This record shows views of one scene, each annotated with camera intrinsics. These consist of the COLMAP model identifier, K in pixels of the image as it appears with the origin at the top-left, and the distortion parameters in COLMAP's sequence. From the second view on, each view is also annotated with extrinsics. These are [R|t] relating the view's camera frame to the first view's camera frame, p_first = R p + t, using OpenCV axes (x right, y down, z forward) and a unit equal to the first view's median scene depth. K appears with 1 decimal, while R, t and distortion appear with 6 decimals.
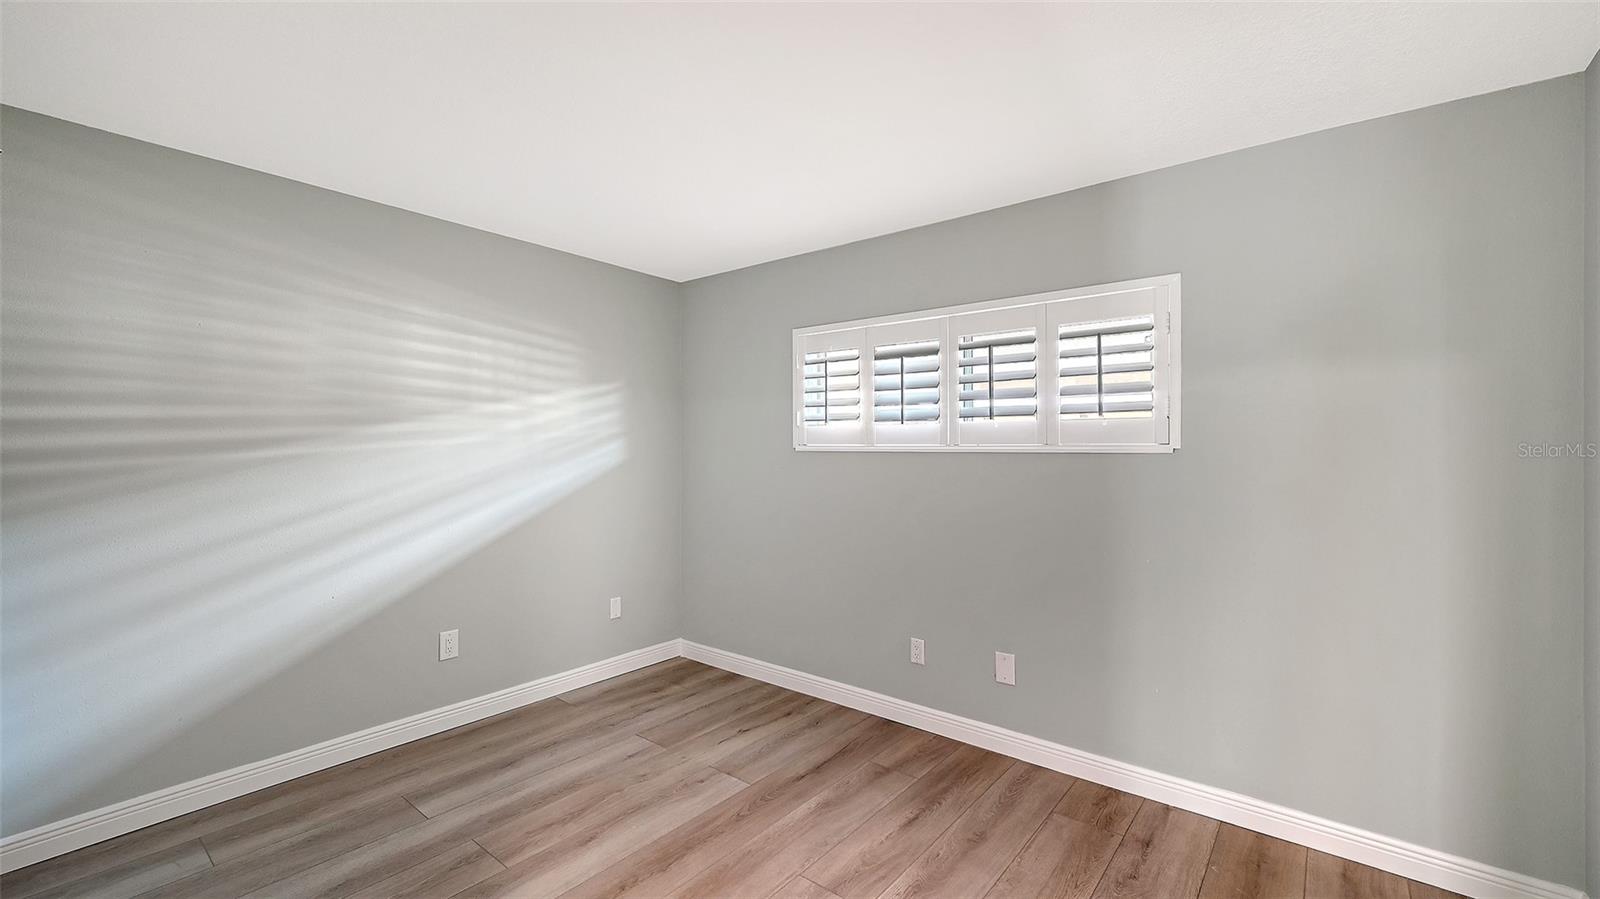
lens RADIAL K [[664.0, 0, 770.6], [0, 664.0, 453.0], [0, 0, 1]] dist [-0.000648, 0.000045]
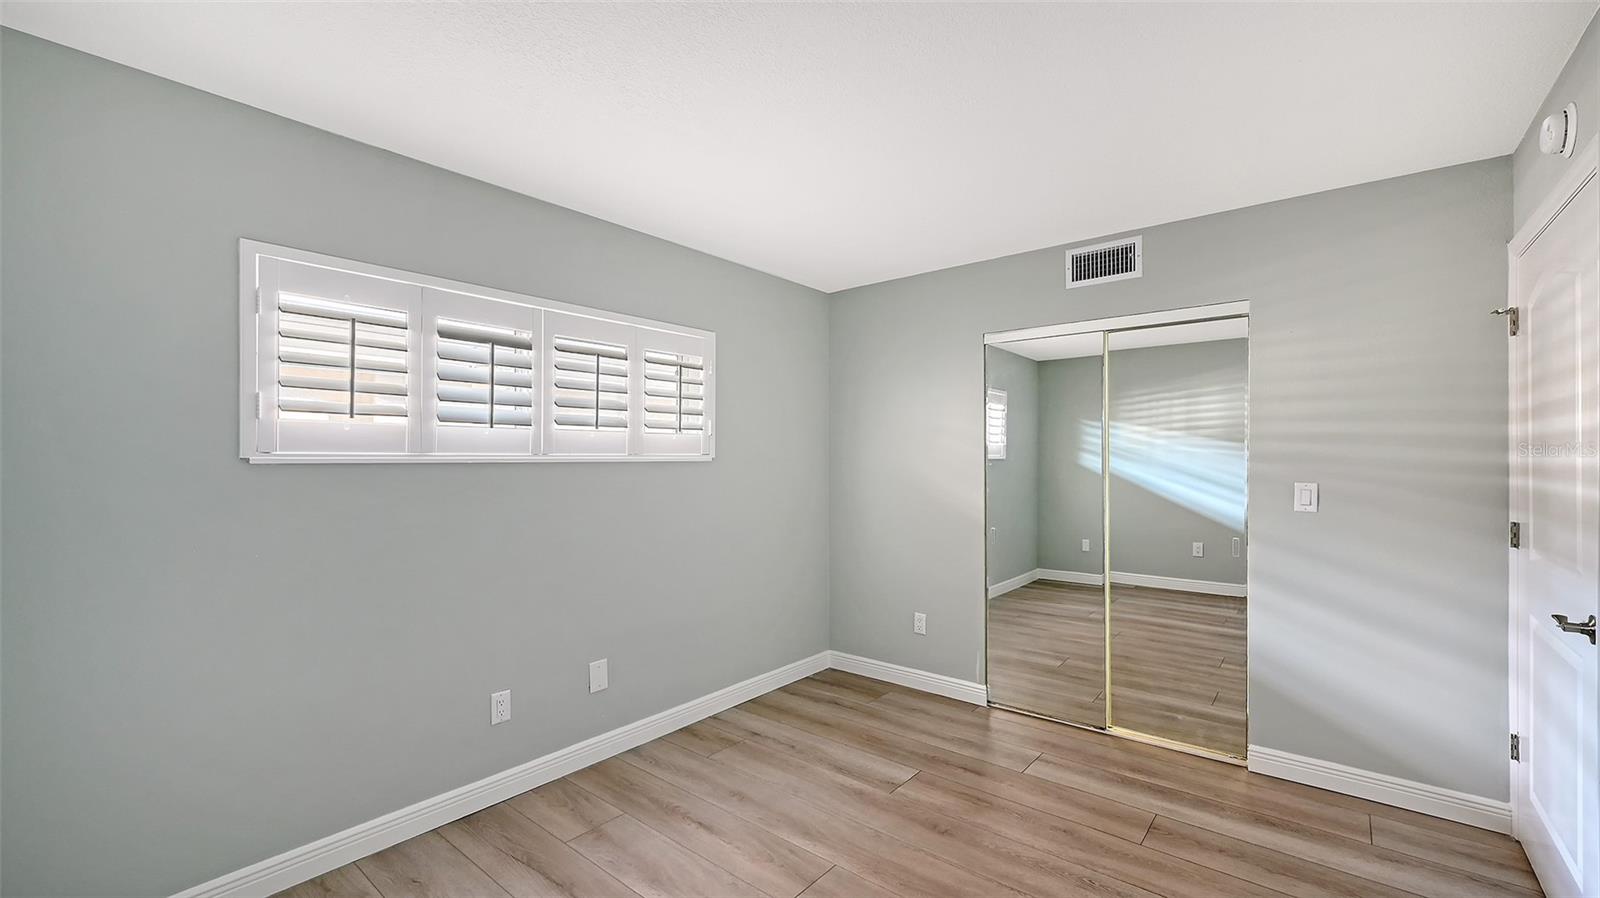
lens RADIAL K [[644.6, 0, 809.2], [0, 644.6, 452.5], [0, 0, 1]] dist [-0.001071, 0.000118]
pose [[-0.019677, 0.001653, 0.999805, -0.601667], [0.001985, 0.999997, -0.001614, -0.012483], [-0.999804, 0.001953, -0.019680, 0.661654]]
